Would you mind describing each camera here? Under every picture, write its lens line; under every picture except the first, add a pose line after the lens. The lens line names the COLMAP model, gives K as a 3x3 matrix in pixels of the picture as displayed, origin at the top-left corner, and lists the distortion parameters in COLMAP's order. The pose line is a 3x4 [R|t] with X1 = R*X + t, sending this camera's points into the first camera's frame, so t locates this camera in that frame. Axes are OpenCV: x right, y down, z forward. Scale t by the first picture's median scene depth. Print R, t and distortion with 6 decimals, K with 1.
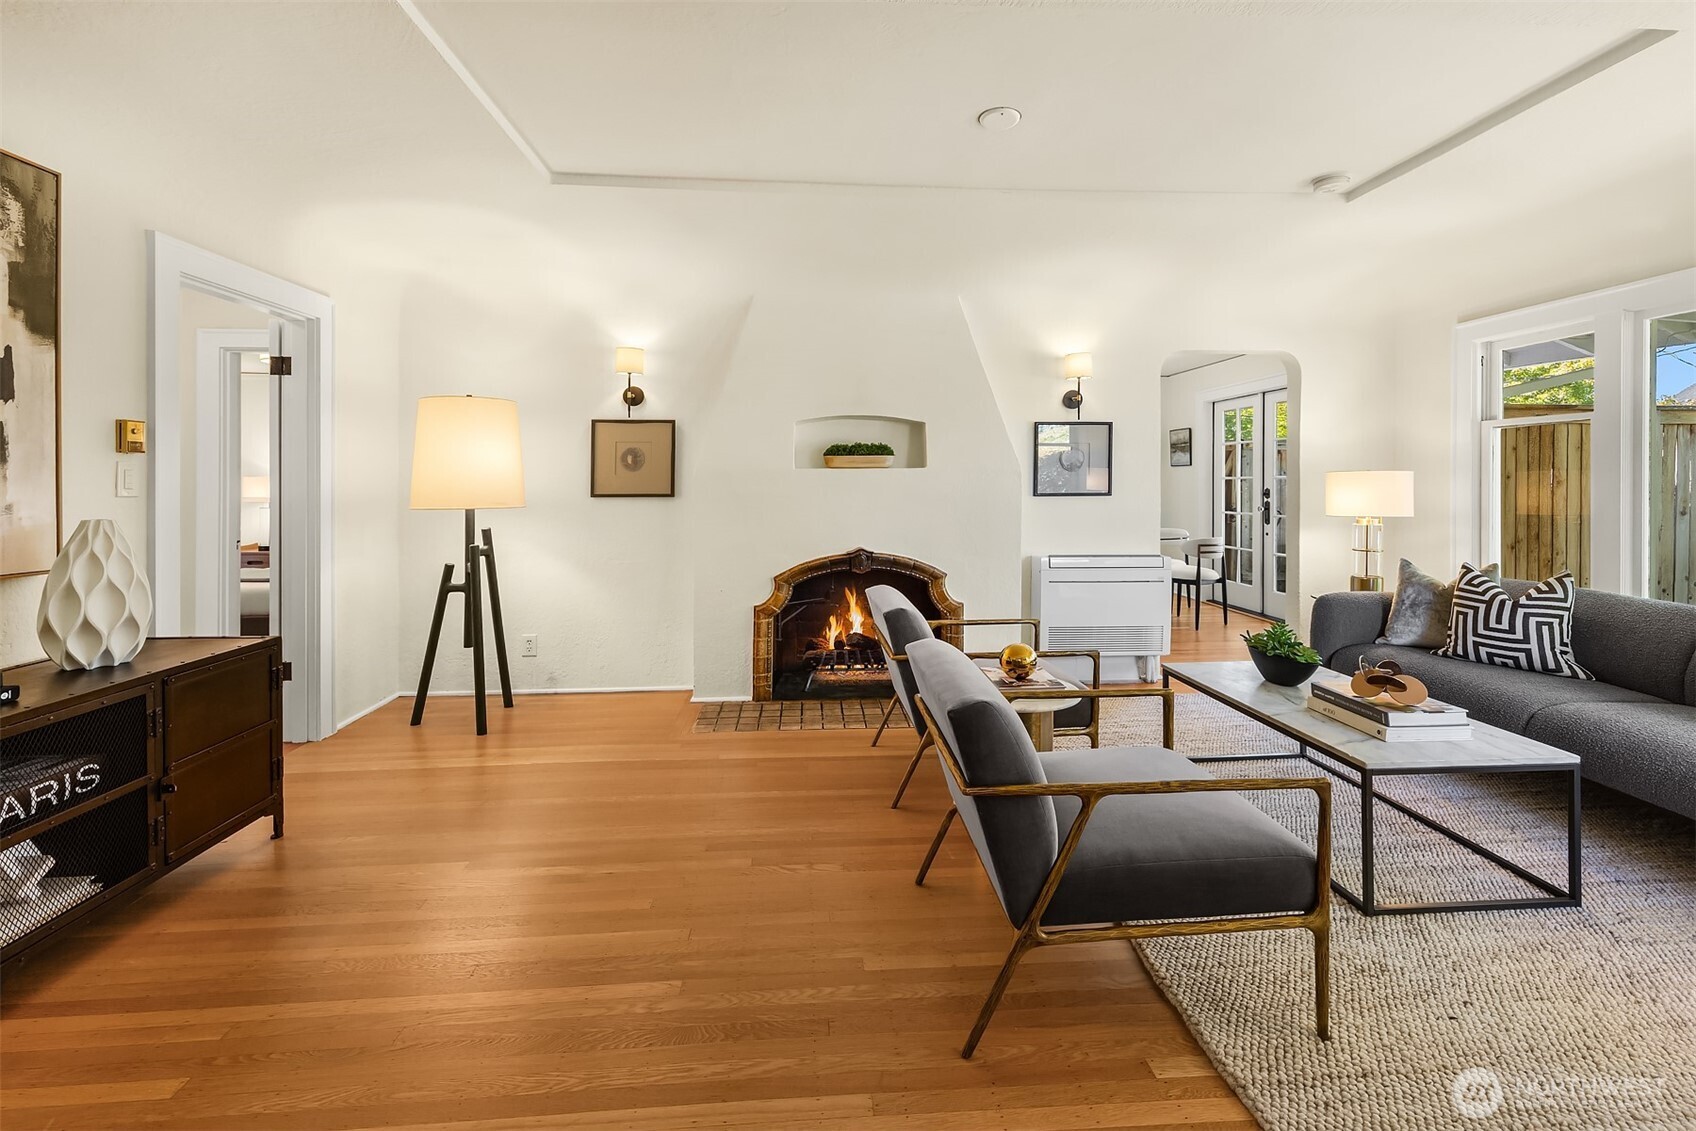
lens RADIAL K [[682.1, 0, 853.4], [0, 682.1, 493.6], [0, 0, 1]] dist [-0.002364, 0.000310]
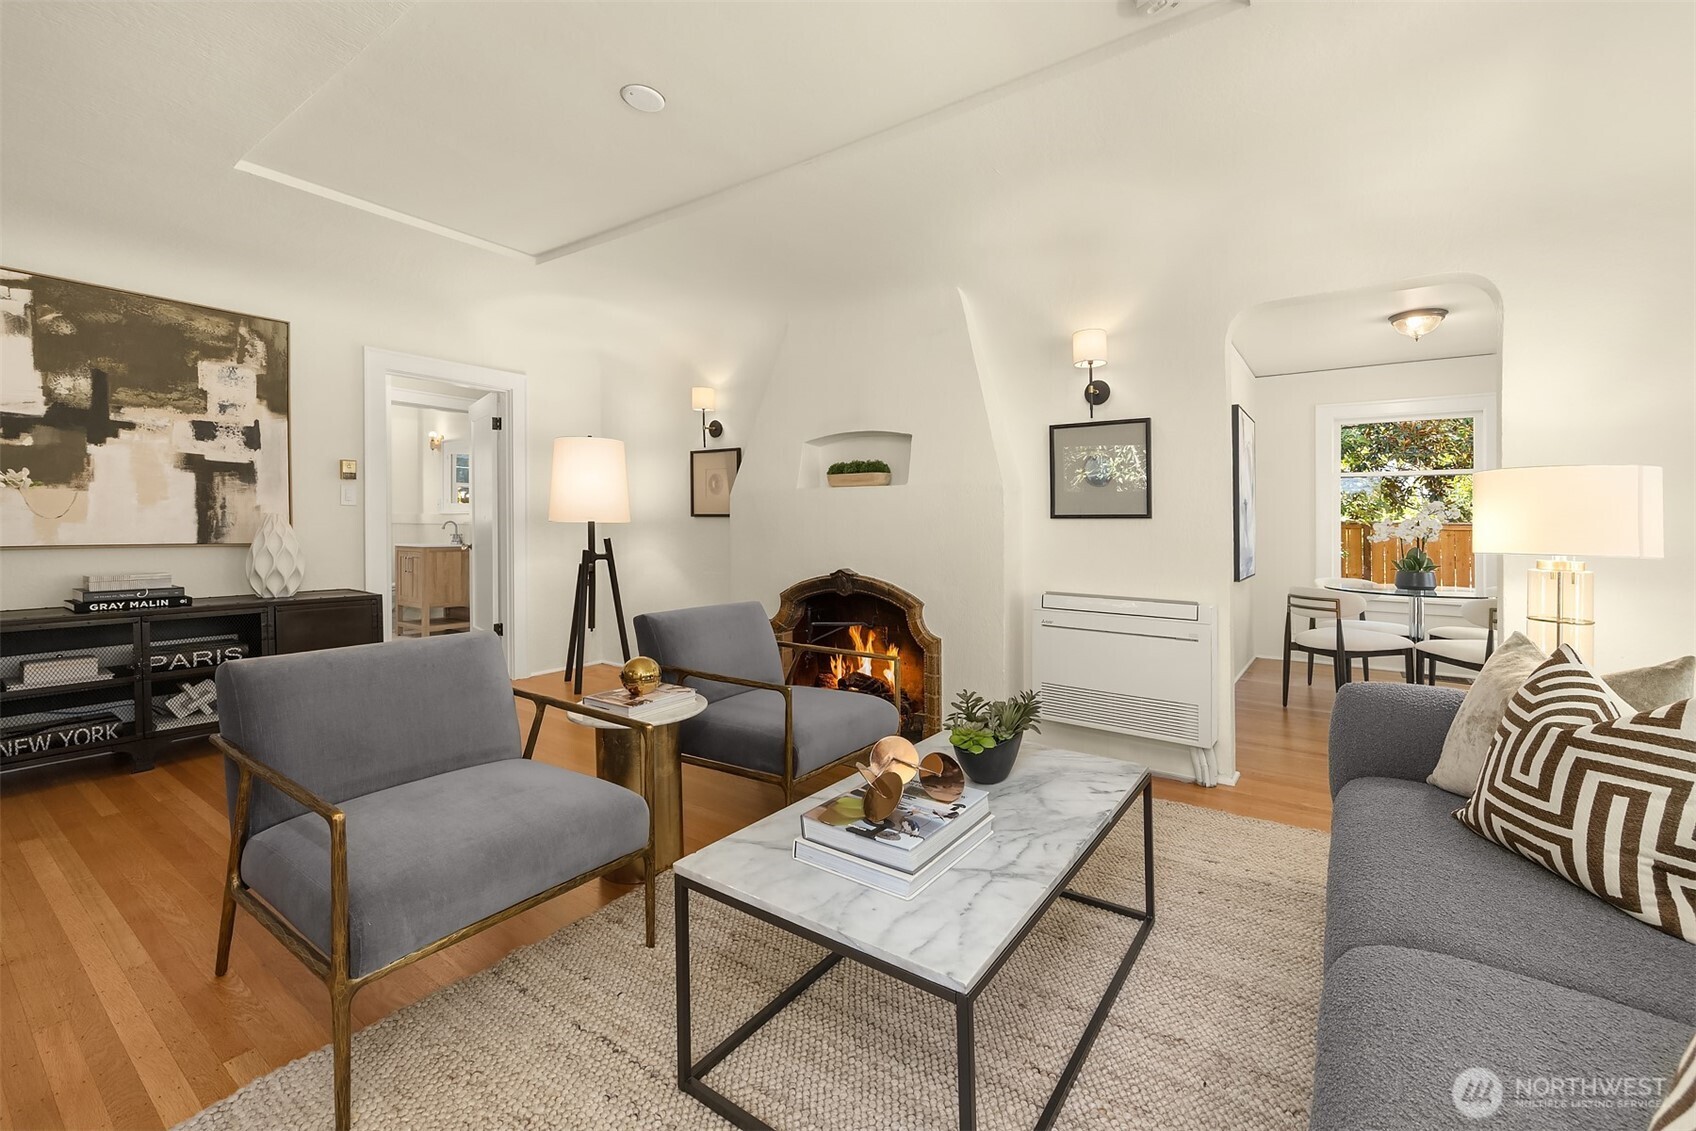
lens RADIAL K [[682.1, 0, 911.4], [0, 682.1, 528.1], [0, 0, 1]] dist [-0.002364, 0.000310]
pose [[0.810811, 0.013929, -0.585142, 0.754206], [-0.021261, 0.999758, -0.005662, 0.029293], [0.584922, 0.017032, 0.810911, 0.317489]]
